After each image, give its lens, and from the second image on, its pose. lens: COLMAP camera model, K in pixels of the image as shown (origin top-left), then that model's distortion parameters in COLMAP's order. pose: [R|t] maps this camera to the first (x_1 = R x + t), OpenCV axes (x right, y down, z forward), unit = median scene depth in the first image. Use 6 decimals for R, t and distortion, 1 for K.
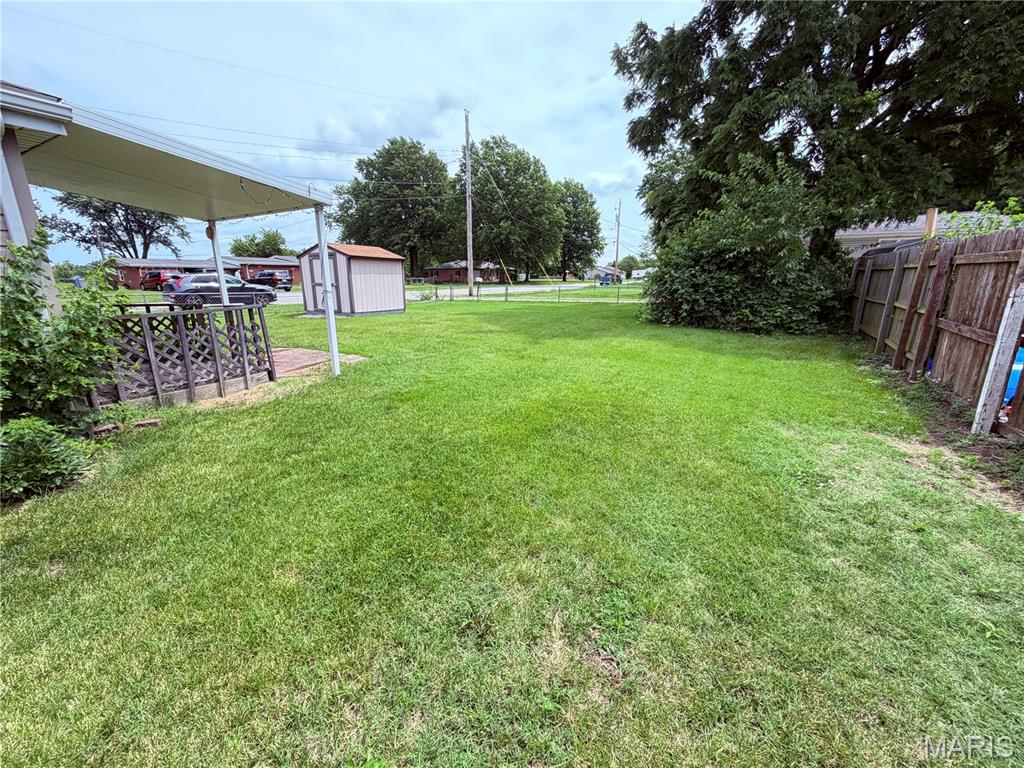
lens RADIAL K [[410.2, 0, 509.2], [0, 410.2, 384.1], [0, 0, 1]] dist [0.005647, -0.000527]
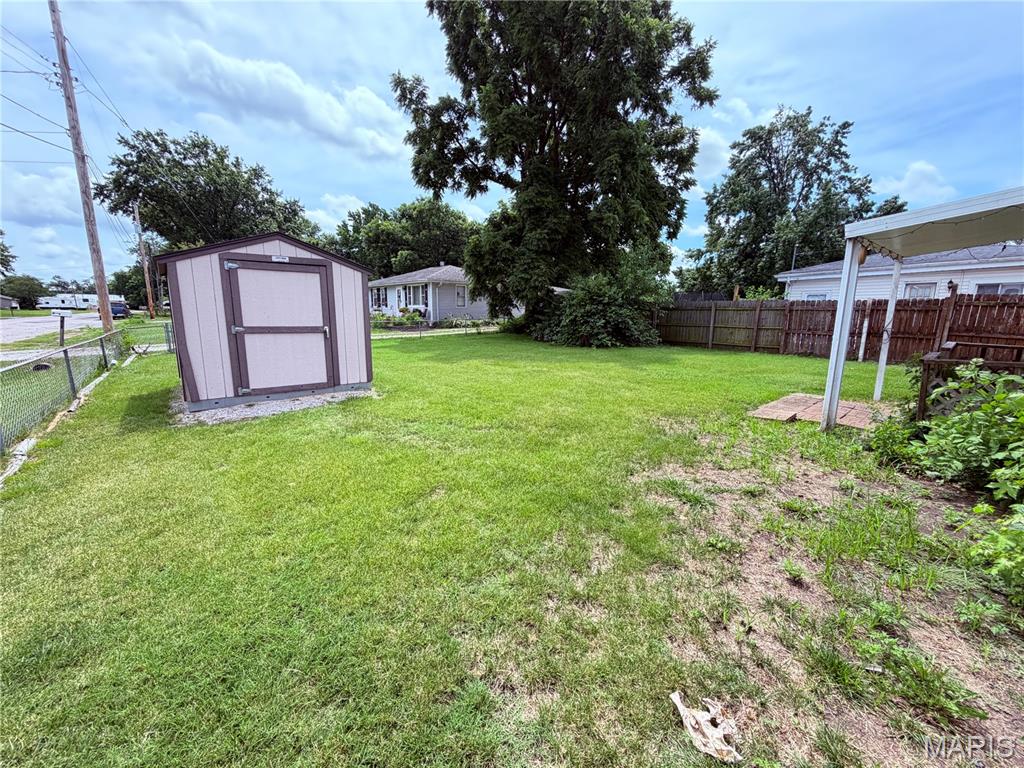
lens RADIAL K [[410.2, 0, 509.2], [0, 410.2, 384.1], [0, 0, 1]] dist [0.005647, -0.000527]
pose [[0.351458, -0.167026, 0.921184, -0.175342], [0.231908, 0.968823, 0.087184, -0.038143], [-0.907026, 0.182989, 0.379235, 0.142511]]
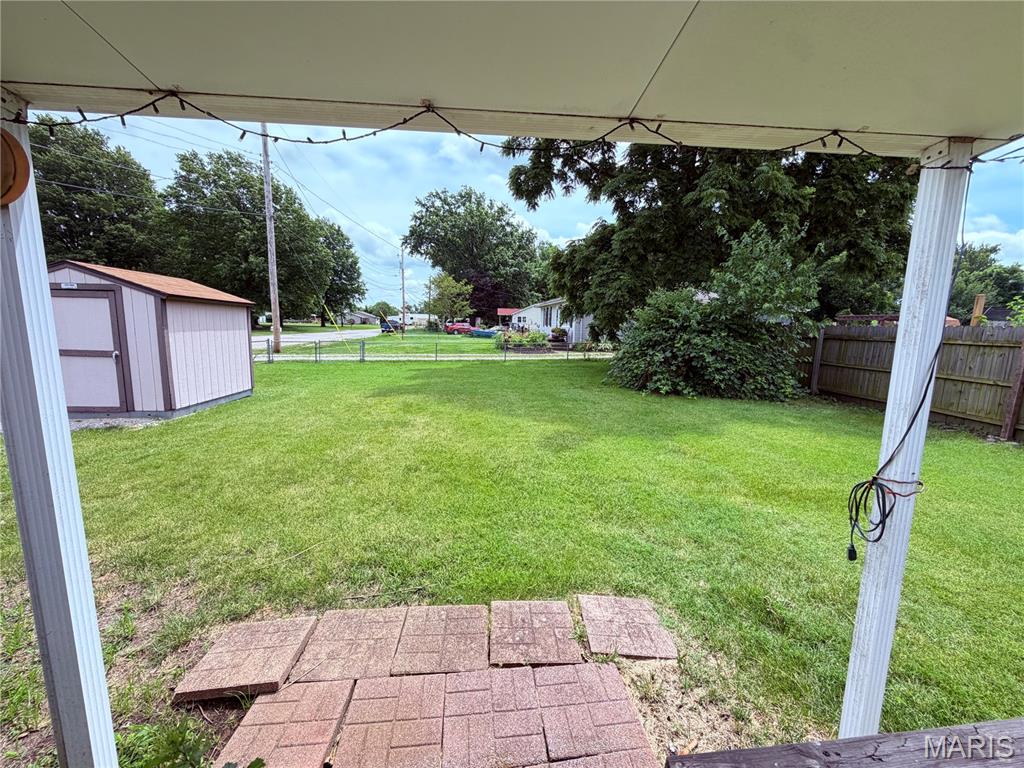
lens RADIAL K [[410.2, 0, 509.2], [0, 410.2, 384.1], [0, 0, 1]] dist [0.005647, -0.000527]
pose [[0.823206, -0.069011, 0.563533, -0.070458], [0.127153, 0.989782, -0.064534, -0.026513], [-0.553321, 0.124780, 0.823569, 0.082368]]
